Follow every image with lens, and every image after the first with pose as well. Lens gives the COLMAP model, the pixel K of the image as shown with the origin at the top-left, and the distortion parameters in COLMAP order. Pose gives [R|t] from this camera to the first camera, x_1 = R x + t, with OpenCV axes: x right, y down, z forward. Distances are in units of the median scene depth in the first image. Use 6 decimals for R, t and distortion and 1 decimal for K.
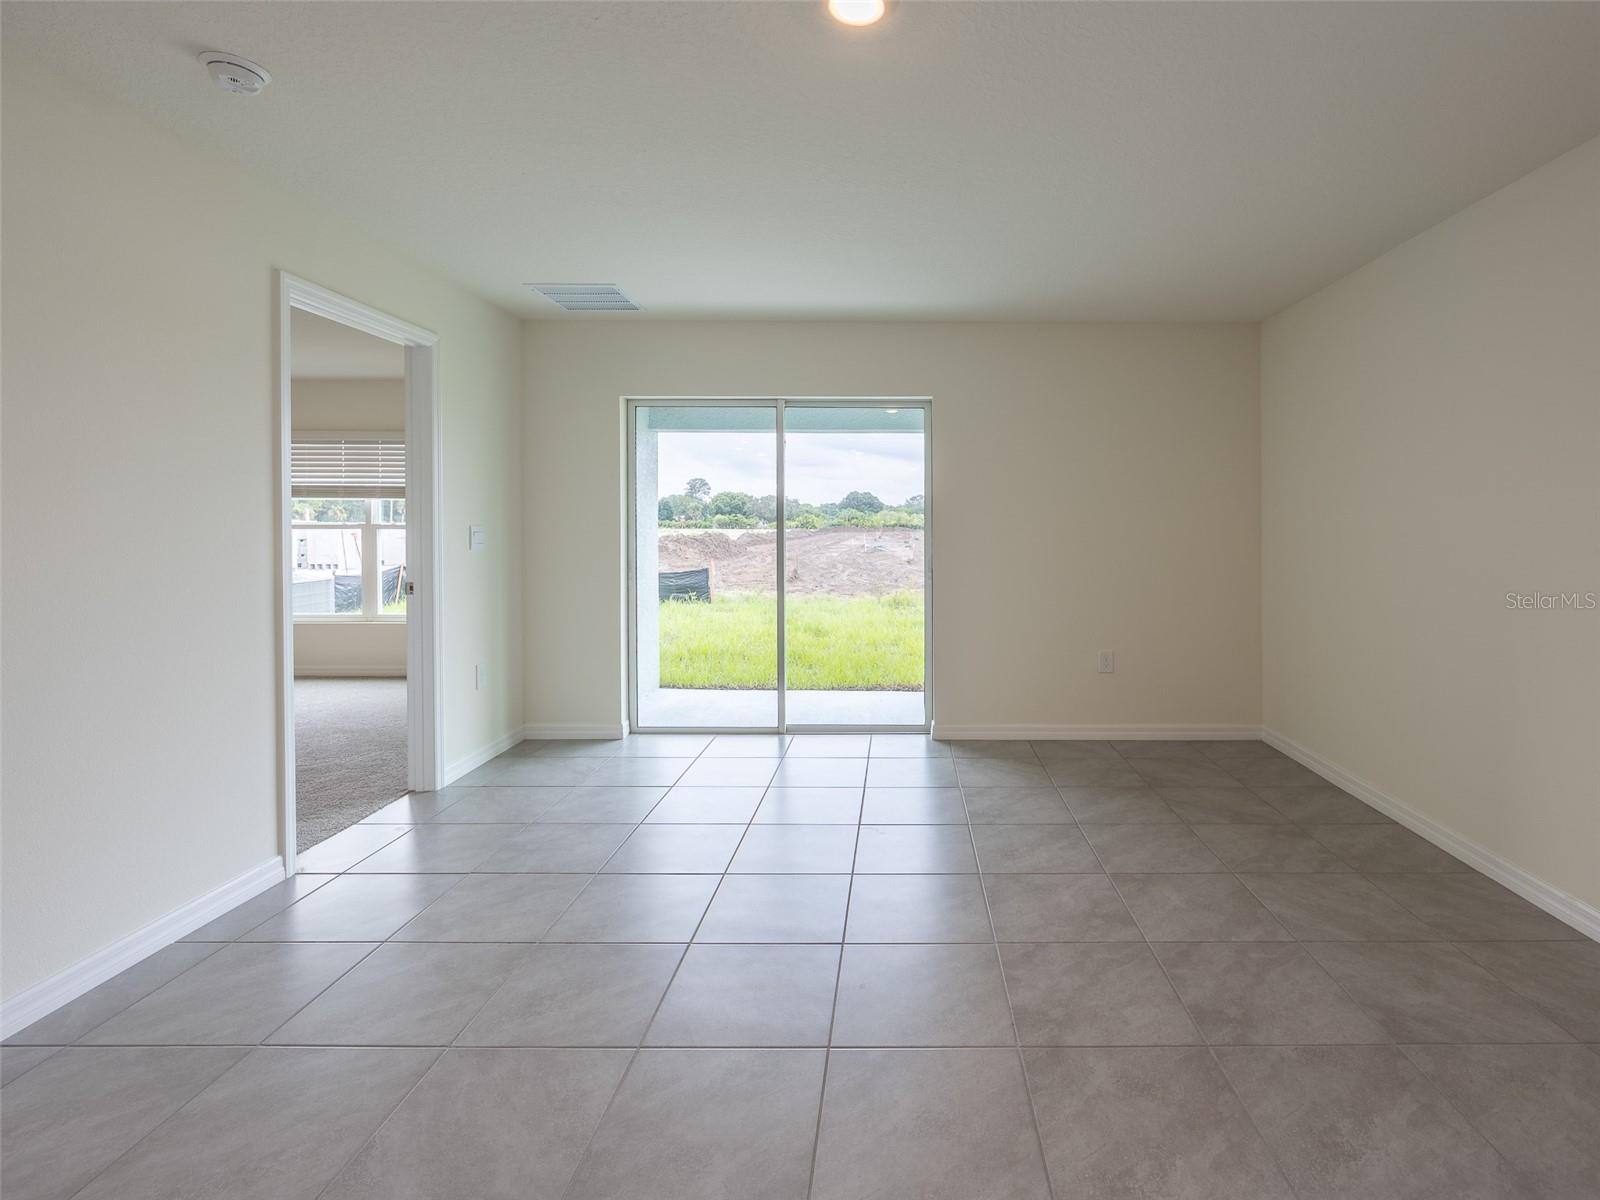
lens RADIAL K [[771.0, 0, 887.0], [0, 771.0, 528.5], [0, 0, 1]] dist [-0.002230, 0.000420]
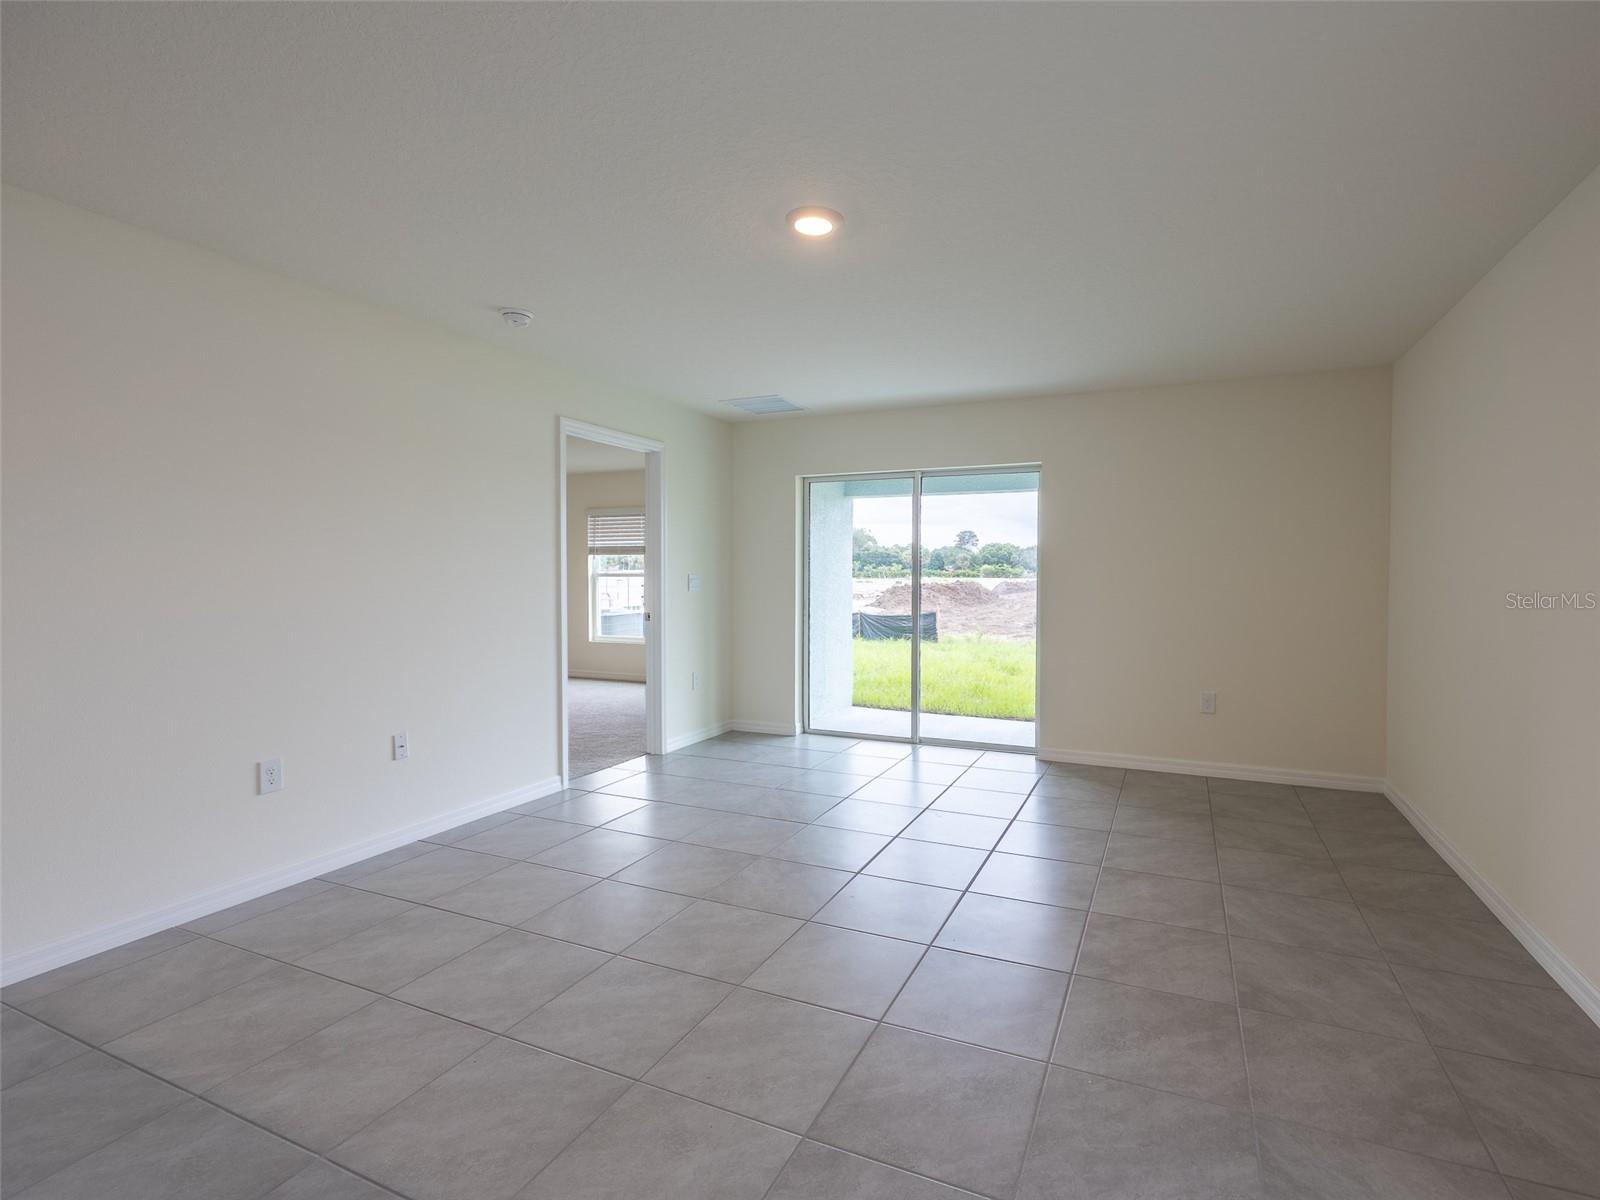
lens RADIAL K [[737.5, 0, 860.7], [0, 737.5, 583.0], [0, 0, 1]] dist [0.000750, 0.000254]
pose [[0.923534, 0.003937, -0.383497, 0.233473], [-0.001250, 0.999973, 0.007257, 0.002455], [0.383515, -0.006223, 0.923514, -0.115189]]
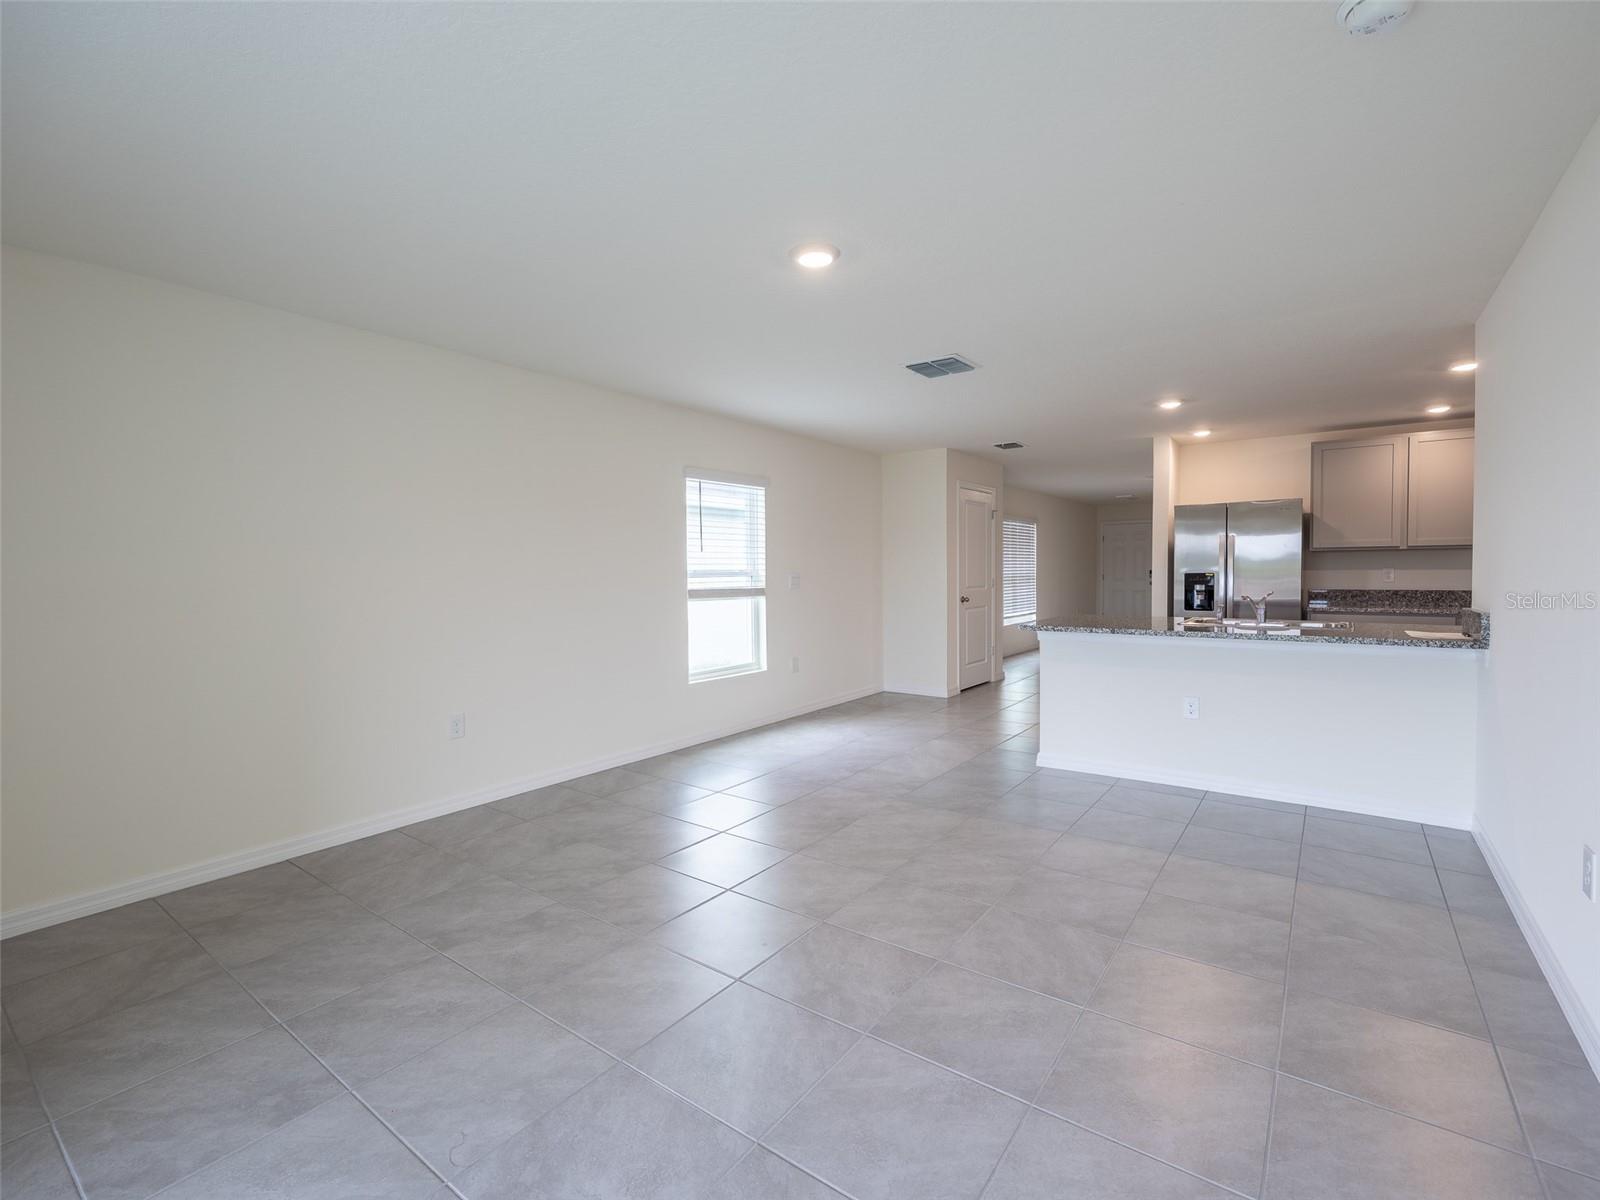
lens RADIAL K [[718.3, 0, 800.0], [0, 718.3, 600.0], [0, 0, 1]] dist [-0.003034, 0.000004]
pose [[-0.809585, -0.017526, 0.586741, -0.356684], [0.013600, 0.998726, 0.048598, -0.010912], [-0.586845, 0.047324, -0.808315, 0.890054]]
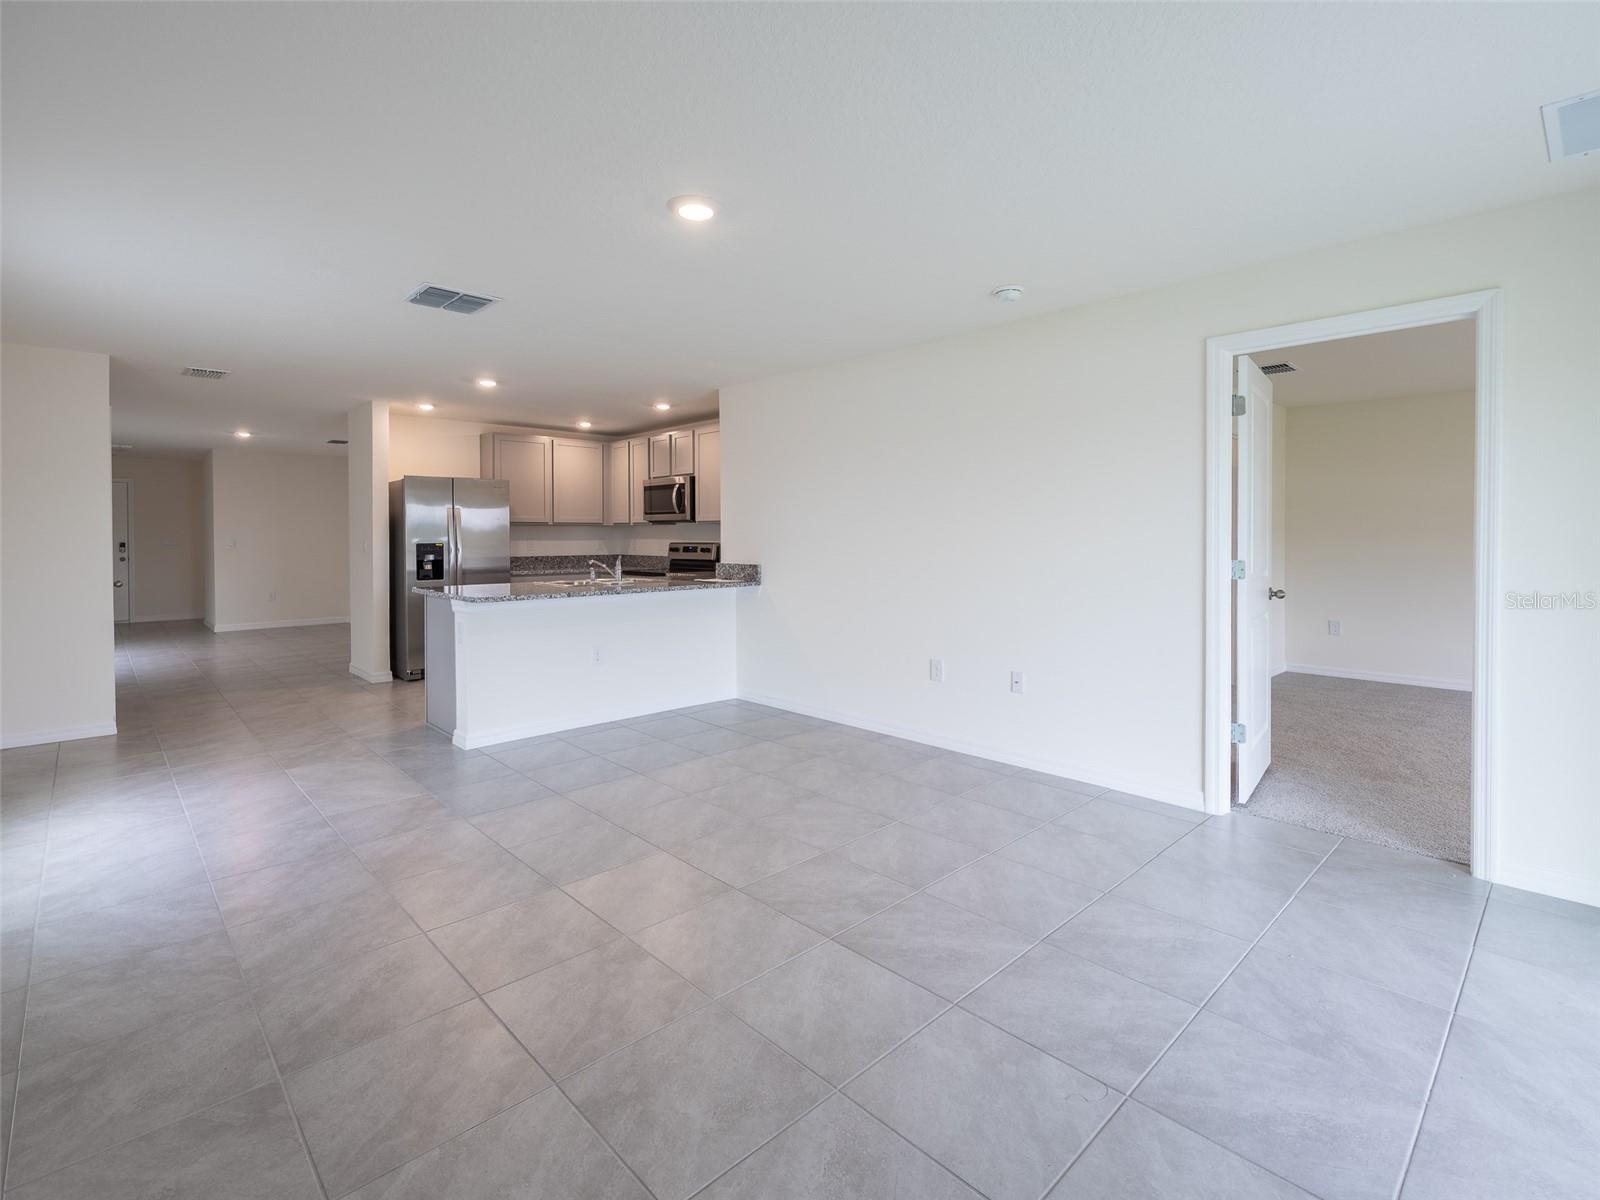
lens RADIAL K [[763.2, 0, 782.3], [0, 763.2, 546.1], [0, 0, 1]] dist [-0.002050, -0.000152]
pose [[-0.727494, 0.010340, -0.686036, 0.356560], [-0.001672, 0.999857, 0.016843, -0.005800], [0.686112, 0.013400, -0.727373, 0.884108]]
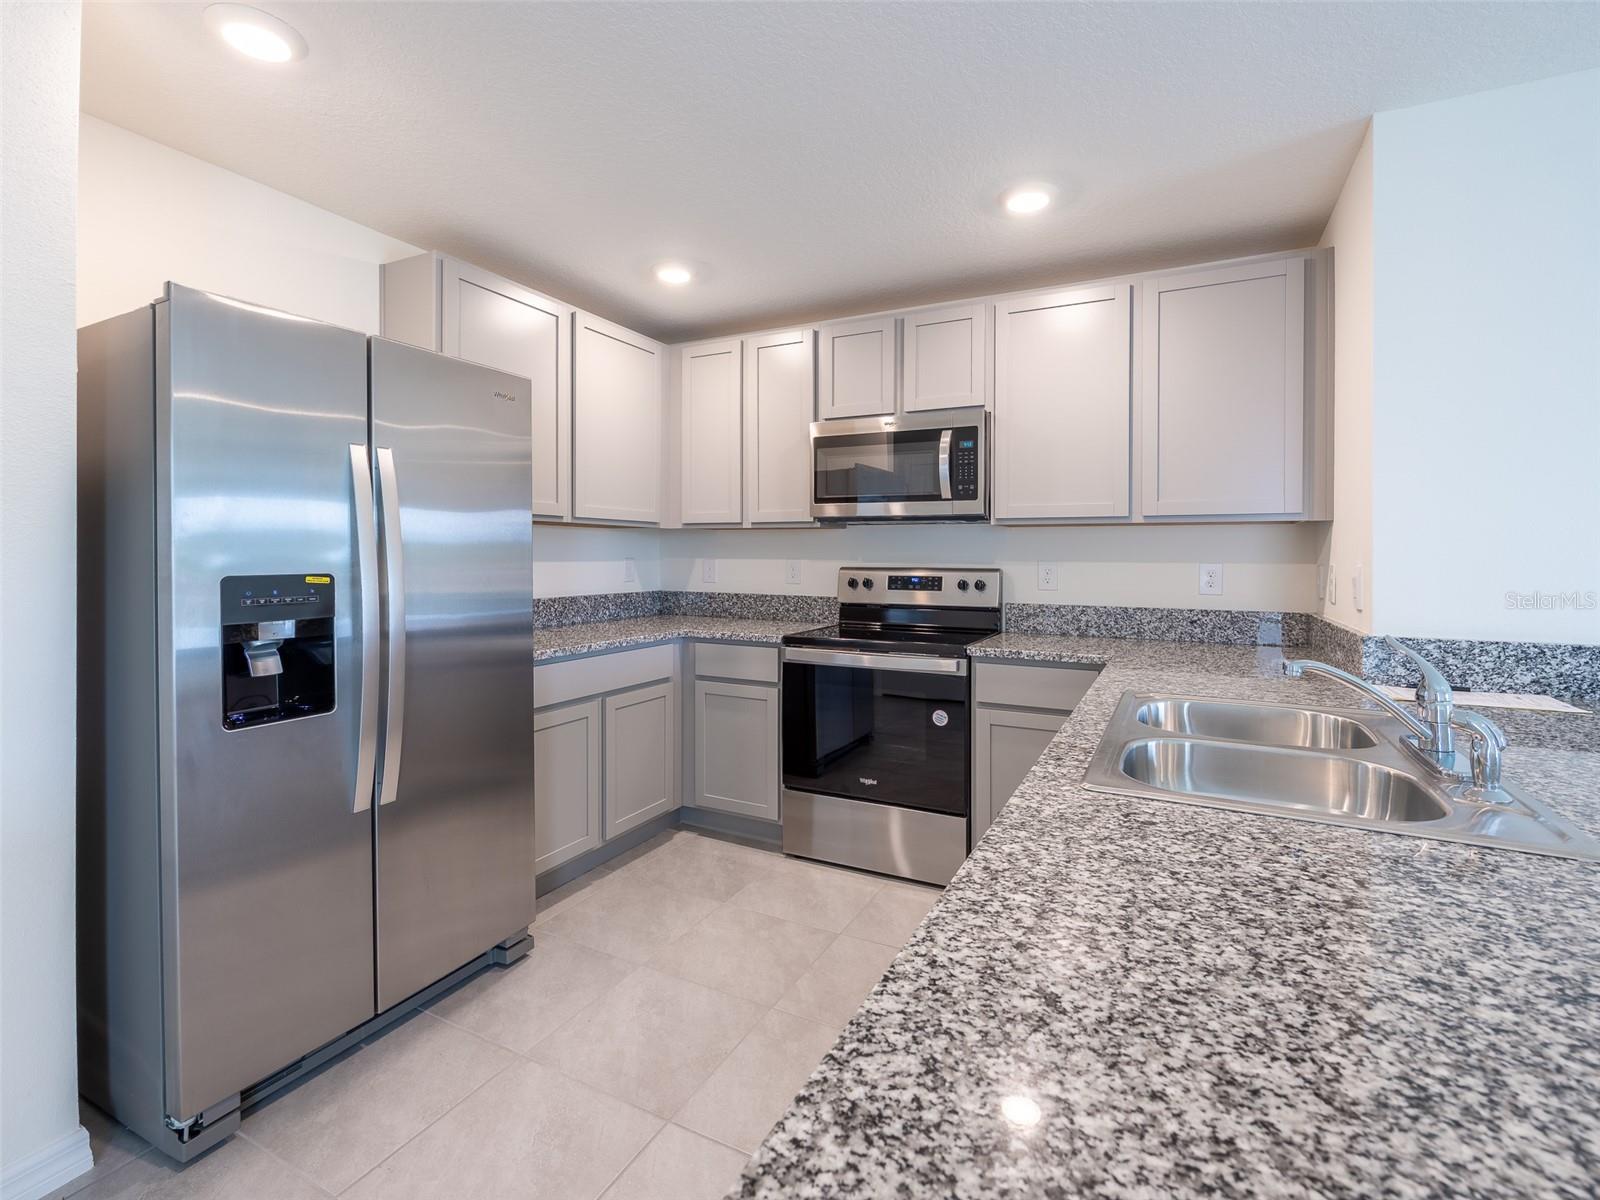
lens RADIAL K [[737.1, 0, 809.0], [0, 737.1, 559.3], [0, 0, 1]] dist [-0.001675, 0.000197]
pose [[-0.438458, 0.003582, -0.898744, 0.044415], [-0.010098, 0.999909, 0.008911, 0.001844], [0.898695, 0.012982, -0.438382, -0.285901]]
